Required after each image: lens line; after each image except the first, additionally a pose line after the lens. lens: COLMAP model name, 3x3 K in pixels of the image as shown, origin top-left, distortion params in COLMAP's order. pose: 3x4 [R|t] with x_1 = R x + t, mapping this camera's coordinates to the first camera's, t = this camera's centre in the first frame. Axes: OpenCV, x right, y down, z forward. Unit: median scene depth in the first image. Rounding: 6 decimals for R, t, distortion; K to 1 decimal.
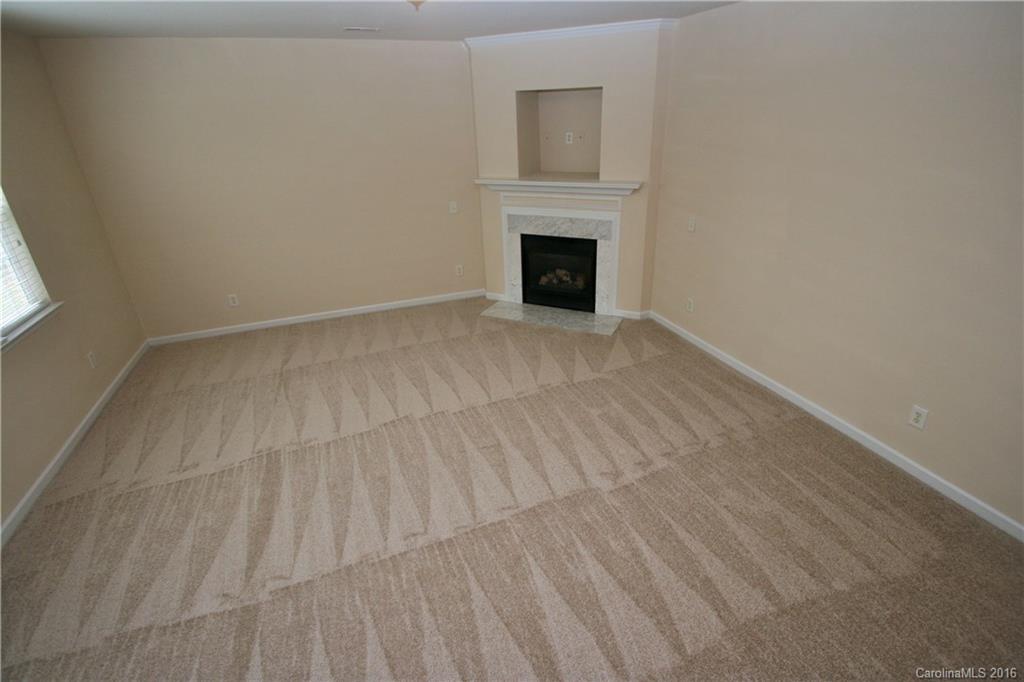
lens RADIAL K [[476.4, 0, 512.0], [0, 476.4, 341.0], [0, 0, 1]] dist [0.000693, 0.000101]
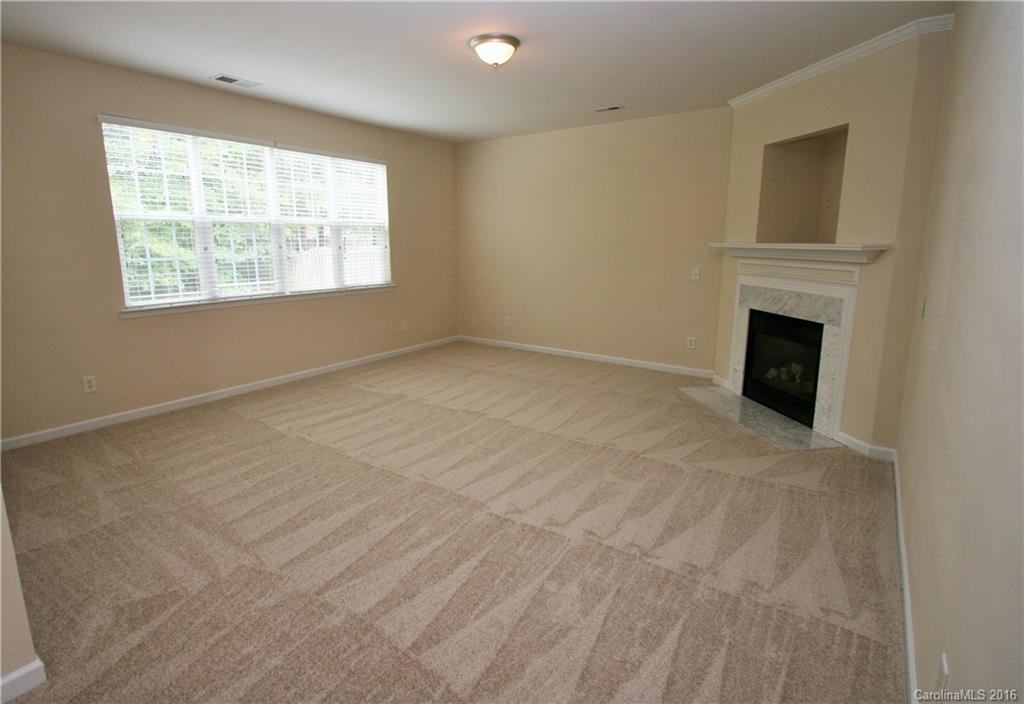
lens RADIAL K [[522.7, 0, 512.0], [0, 522.7, 352.0], [0, 0, 1]] dist [0.001031, 0.000252]
pose [[0.550506, 0.199240, -0.810708, 0.570816], [-0.378256, 0.925232, -0.029467, 0.027197], [0.744222, 0.322877, 0.584709, 0.205144]]
